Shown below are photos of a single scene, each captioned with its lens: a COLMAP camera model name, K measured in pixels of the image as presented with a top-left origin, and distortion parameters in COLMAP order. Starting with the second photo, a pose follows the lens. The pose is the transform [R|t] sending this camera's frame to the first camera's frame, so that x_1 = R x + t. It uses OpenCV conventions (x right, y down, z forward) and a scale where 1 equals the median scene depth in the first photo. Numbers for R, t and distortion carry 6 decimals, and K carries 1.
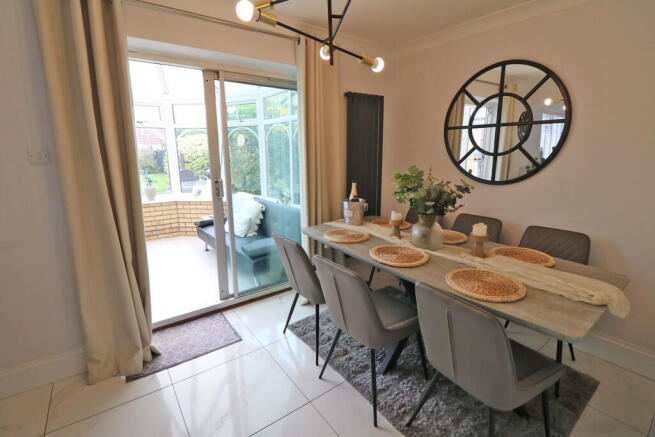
lens RADIAL K [[303.6, 0, 324.4], [0, 303.6, 213.6], [0, 0, 1]] dist [0.000653, -0.012665]
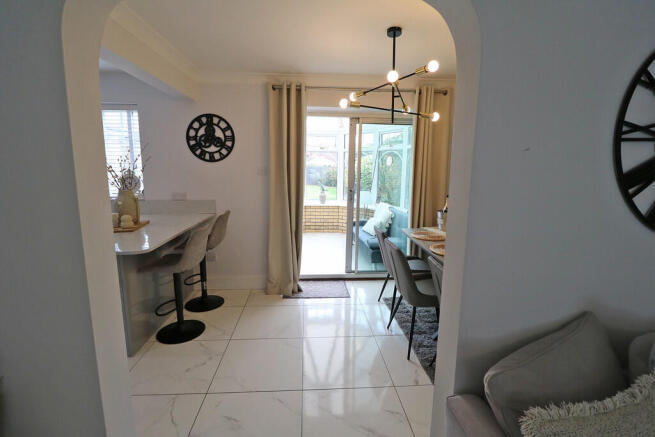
lens RADIAL K [[303.6, 0, 324.4], [0, 303.6, 213.6], [0, 0, 1]] dist [0.000653, -0.012665]
pose [[0.843999, 0.095734, -0.527732, 0.344145], [-0.125440, 0.991886, -0.020680, 0.055945], [0.521470, 0.083653, 0.849159, -0.331487]]
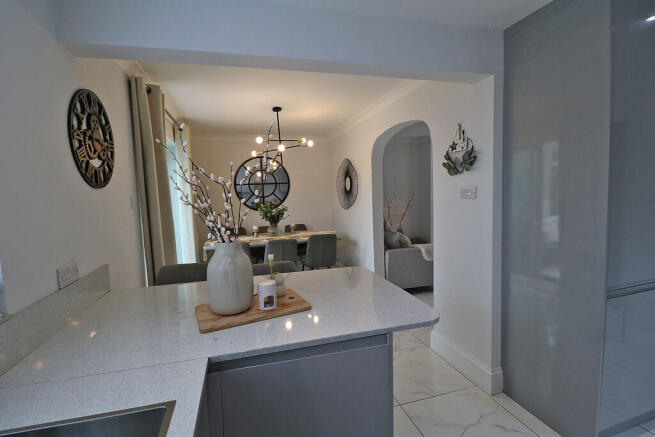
lens RADIAL K [[303.6, 0, 324.4], [0, 303.6, 213.6], [0, 0, 1]] dist [0.000653, -0.012665]
pose [[0.352776, -0.073295, 0.932833, -1.285533], [0.221395, 0.975158, -0.007106, 0.030416], [-0.909139, 0.209032, 0.360239, -0.135225]]
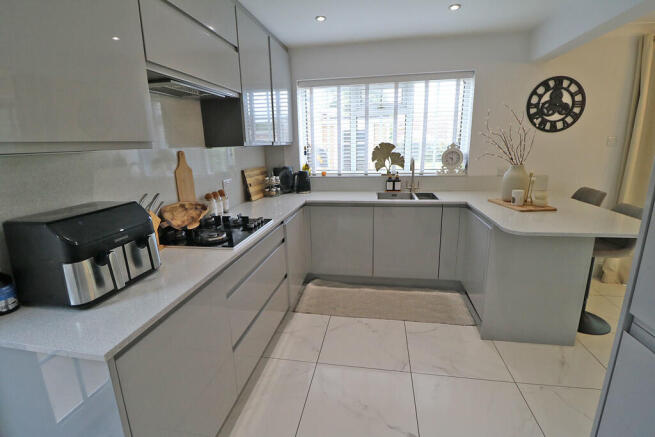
lens RADIAL K [[303.6, 0, 324.4], [0, 303.6, 213.6], [0, 0, 1]] dist [0.000653, -0.012665]
pose [[0.693680, 0.154440, -0.703531, -0.564269], [-0.128910, 0.987592, 0.089692, 0.191372], [0.708654, 0.028475, 0.704982, -0.943052]]
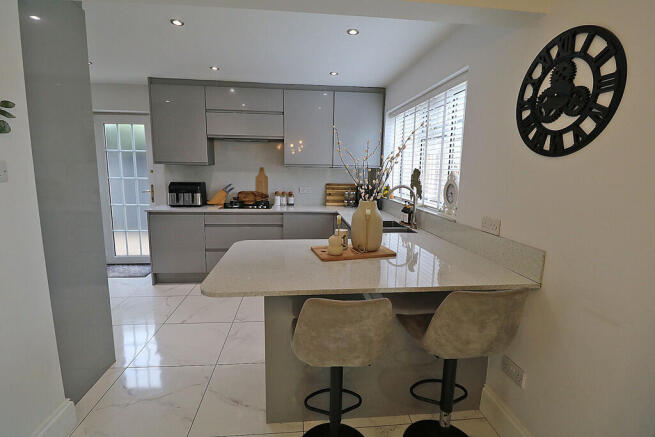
lens RADIAL K [[303.6, 0, 324.4], [0, 303.6, 213.6], [0, 0, 1]] dist [0.000653, -0.012665]
pose [[-0.508811, 0.130616, -0.850912, -0.153842], [-0.186581, 0.948198, 0.257117, -0.105525], [0.840416, 0.289587, -0.458083, 0.481348]]
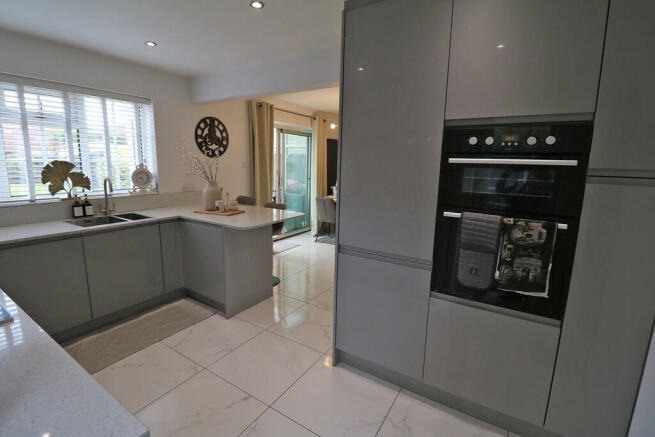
lens RADIAL K [[303.6, 0, 324.4], [0, 303.6, 213.6], [0, 0, 1]] dist [0.000653, -0.012665]
pose [[0.932264, -0.034111, 0.360166, -0.875884], [0.047989, 0.998407, -0.029658, 0.237955], [-0.358581, 0.044933, 0.932417, -1.173129]]
